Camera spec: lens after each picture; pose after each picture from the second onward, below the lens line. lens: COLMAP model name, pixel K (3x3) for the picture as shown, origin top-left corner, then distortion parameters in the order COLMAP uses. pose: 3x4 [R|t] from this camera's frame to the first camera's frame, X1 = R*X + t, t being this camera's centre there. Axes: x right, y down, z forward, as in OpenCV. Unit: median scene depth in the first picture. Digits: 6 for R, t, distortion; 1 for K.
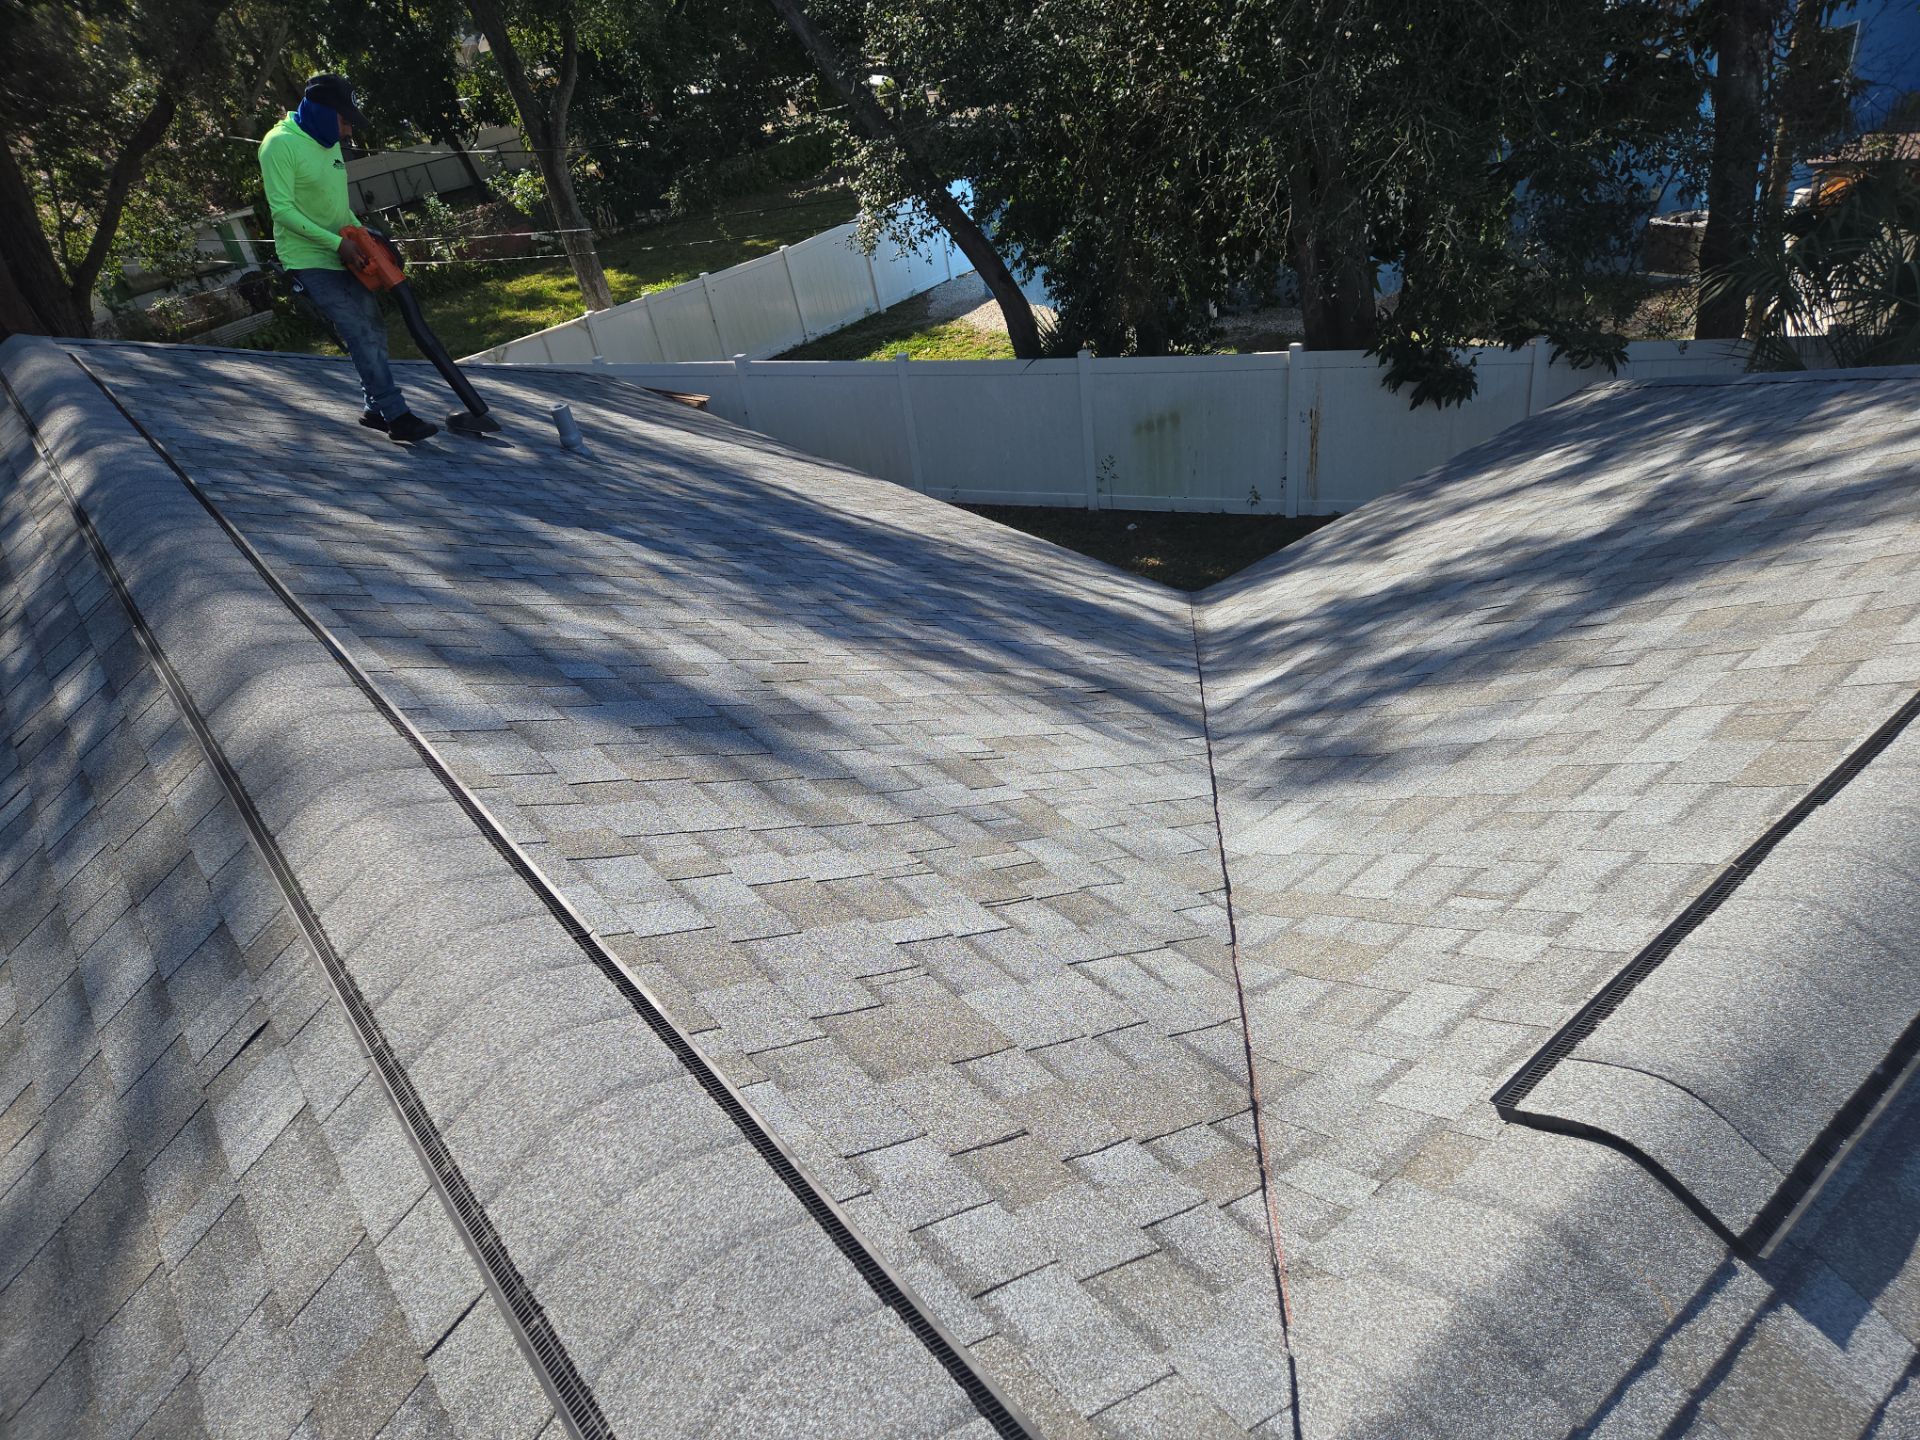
lens RADIAL K [[1270.0, 0, 960.9], [0, 1270.0, 738.8], [0, 0, 1]] dist [0.083001, -0.073834]
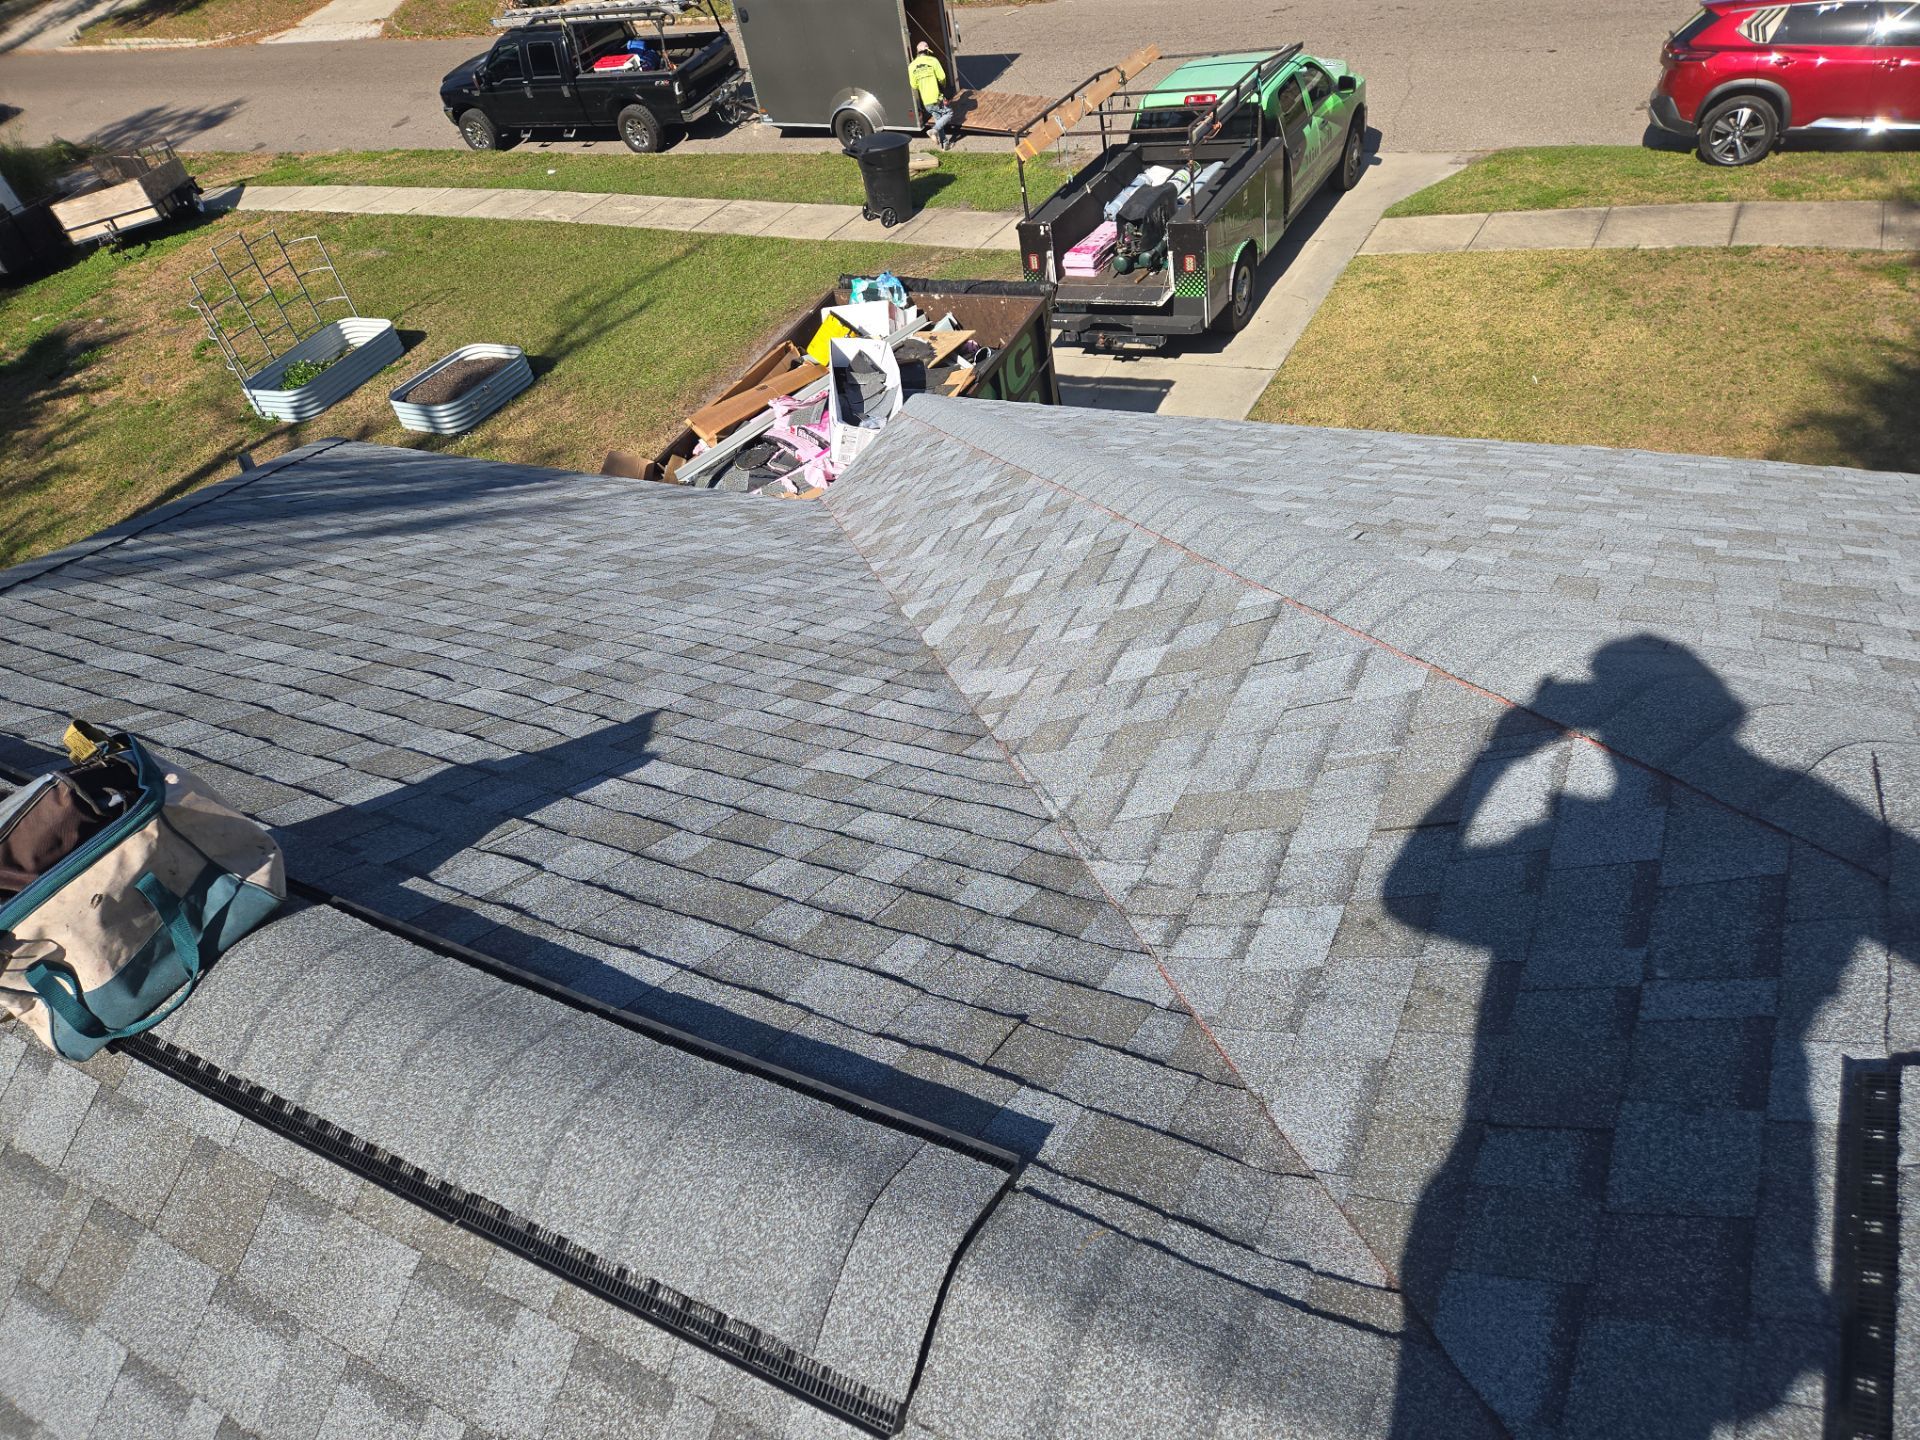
lens RADIAL K [[1270.0, 0, 960.9], [0, 1270.0, 738.8], [0, 0, 1]] dist [0.083001, -0.073834]
pose [[-0.370520, -0.440009, 0.817989, -0.037395], [0.686669, 0.463271, 0.560237, -0.194330], [-0.625460, 0.769267, 0.130490, 0.317756]]
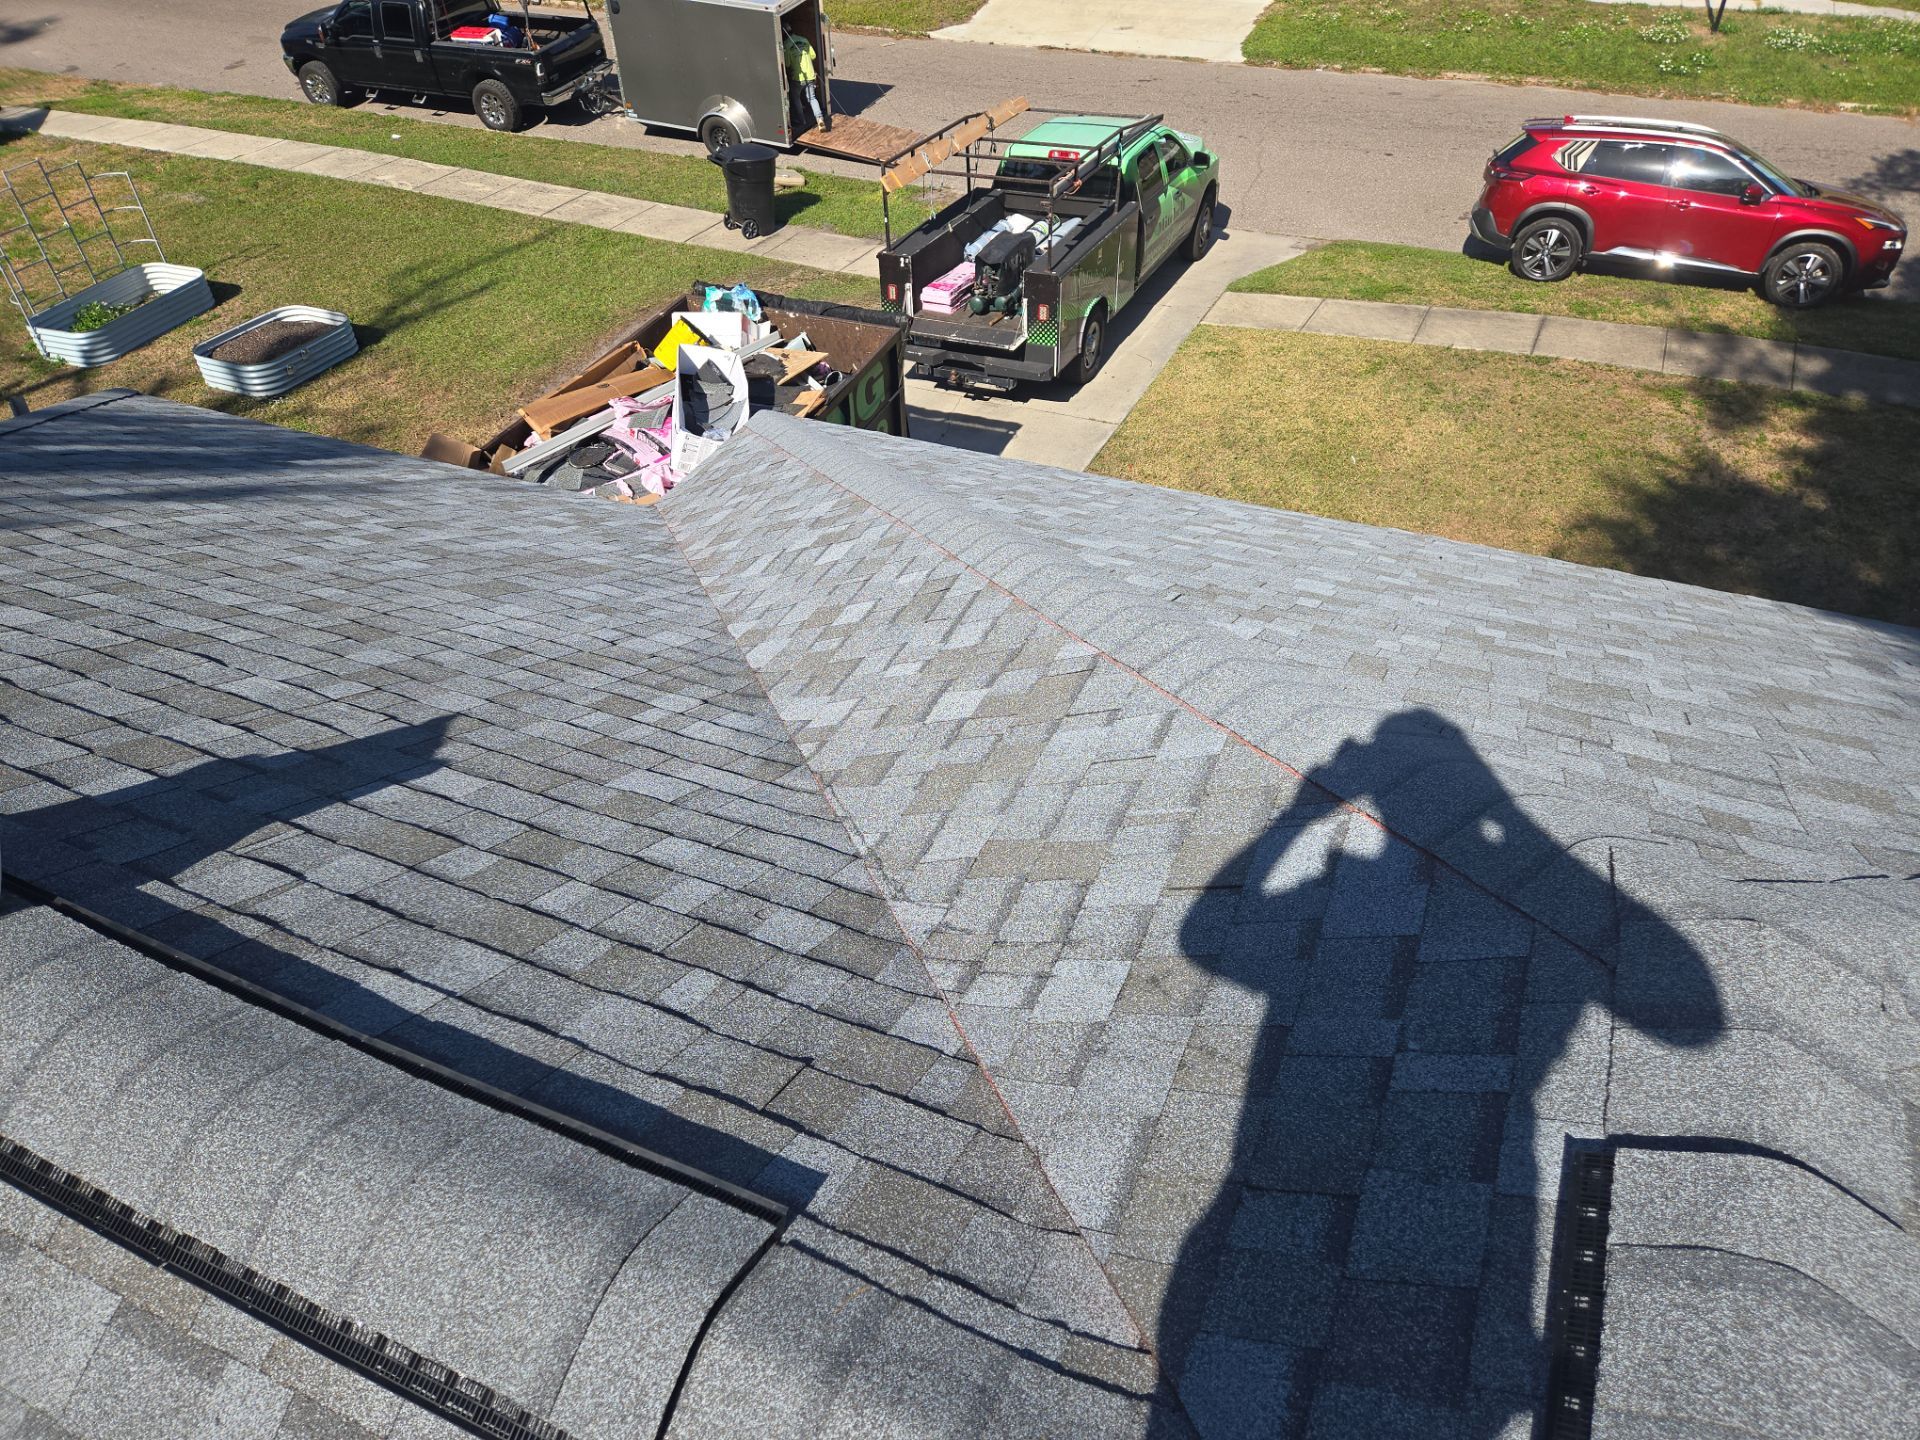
lens RADIAL K [[1270.0, 0, 960.9], [0, 1270.0, 738.8], [0, 0, 1]] dist [0.083001, -0.073834]
pose [[-0.444356, -0.454087, 0.772239, -0.034056], [0.572599, 0.518986, 0.634652, -0.187920], [-0.688969, 0.724195, 0.029395, 0.304029]]
